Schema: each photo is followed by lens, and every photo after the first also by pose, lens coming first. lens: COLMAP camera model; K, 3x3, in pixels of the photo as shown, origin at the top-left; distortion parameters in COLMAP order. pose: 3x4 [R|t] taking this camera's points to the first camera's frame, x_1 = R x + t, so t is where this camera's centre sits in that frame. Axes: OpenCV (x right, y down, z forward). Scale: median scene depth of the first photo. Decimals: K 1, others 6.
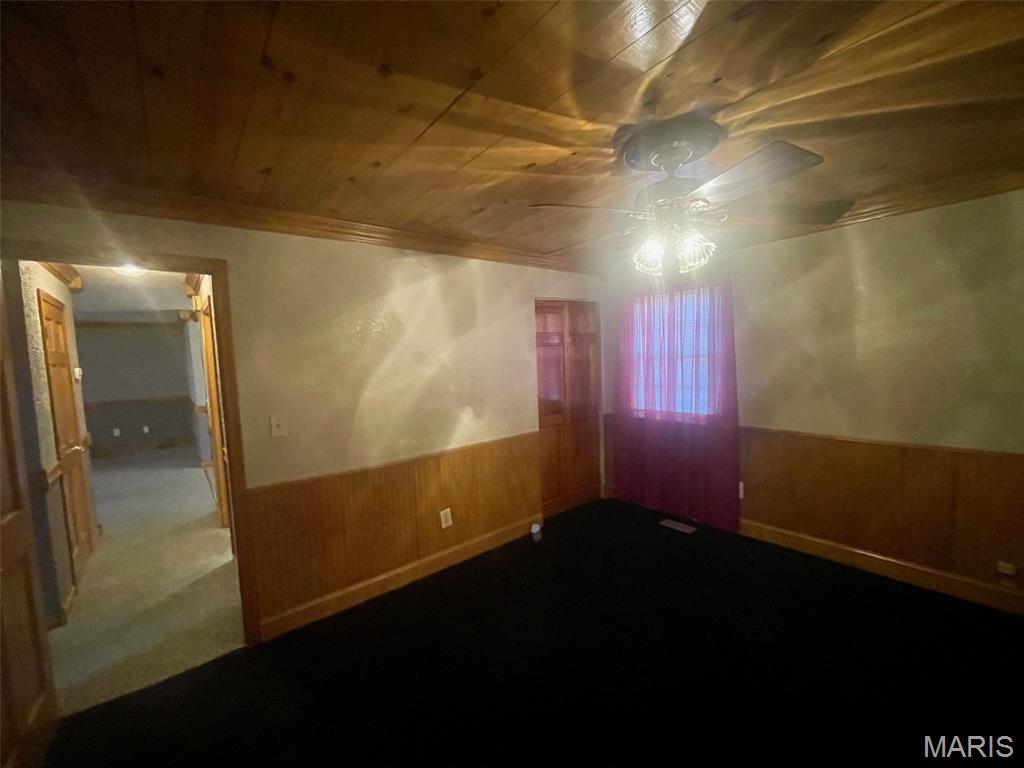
lens RADIAL K [[414.5, 0, 513.7], [0, 414.5, 386.5], [0, 0, 1]] dist [0.000413, 0.000109]
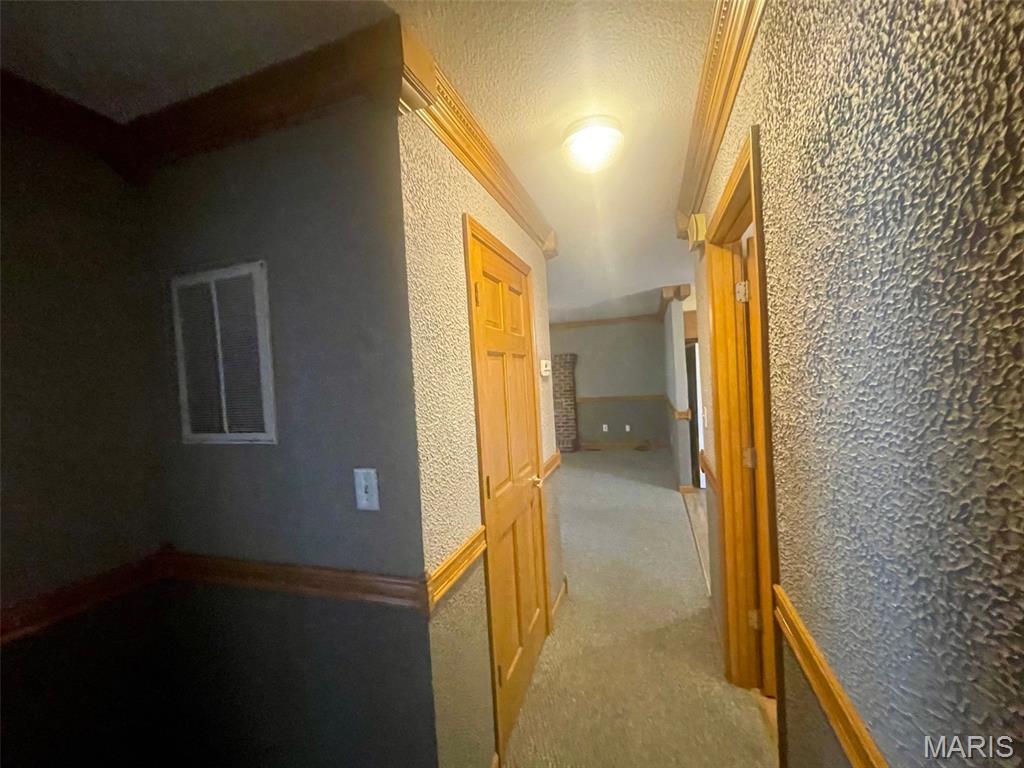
lens RADIAL K [[414.5, 0, 508.6], [0, 414.5, 384.6], [0, 0, 1]] dist [0.000413, 0.000109]
pose [[0.523688, 0.028400, -0.851437, -0.453658], [-0.025404, 0.999520, 0.017714, -0.012854], [0.851531, 0.012353, 0.524158, 0.545020]]
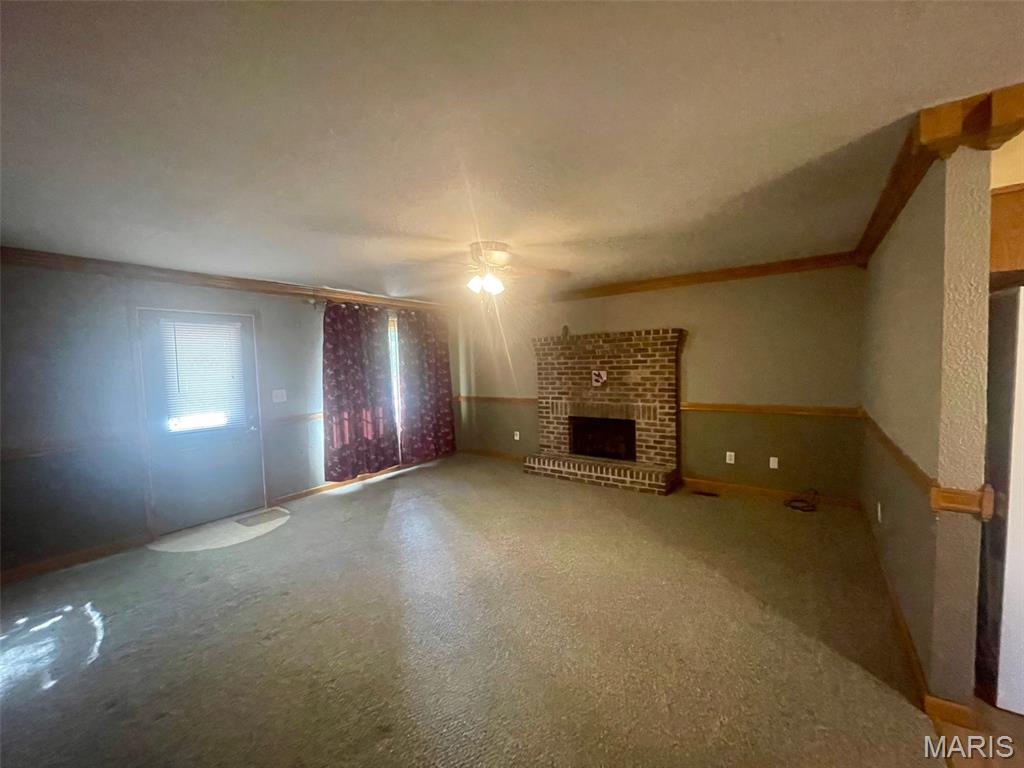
lens RADIAL K [[414.5, 0, 509.6], [0, 414.5, 384.7], [0, 0, 1]] dist [0.000413, 0.000109]
pose [[0.248554, 0.084755, -0.964903, -0.963087], [-0.056270, 0.995746, 0.072969, -0.034758], [0.966982, 0.036158, 0.252266, 1.103338]]
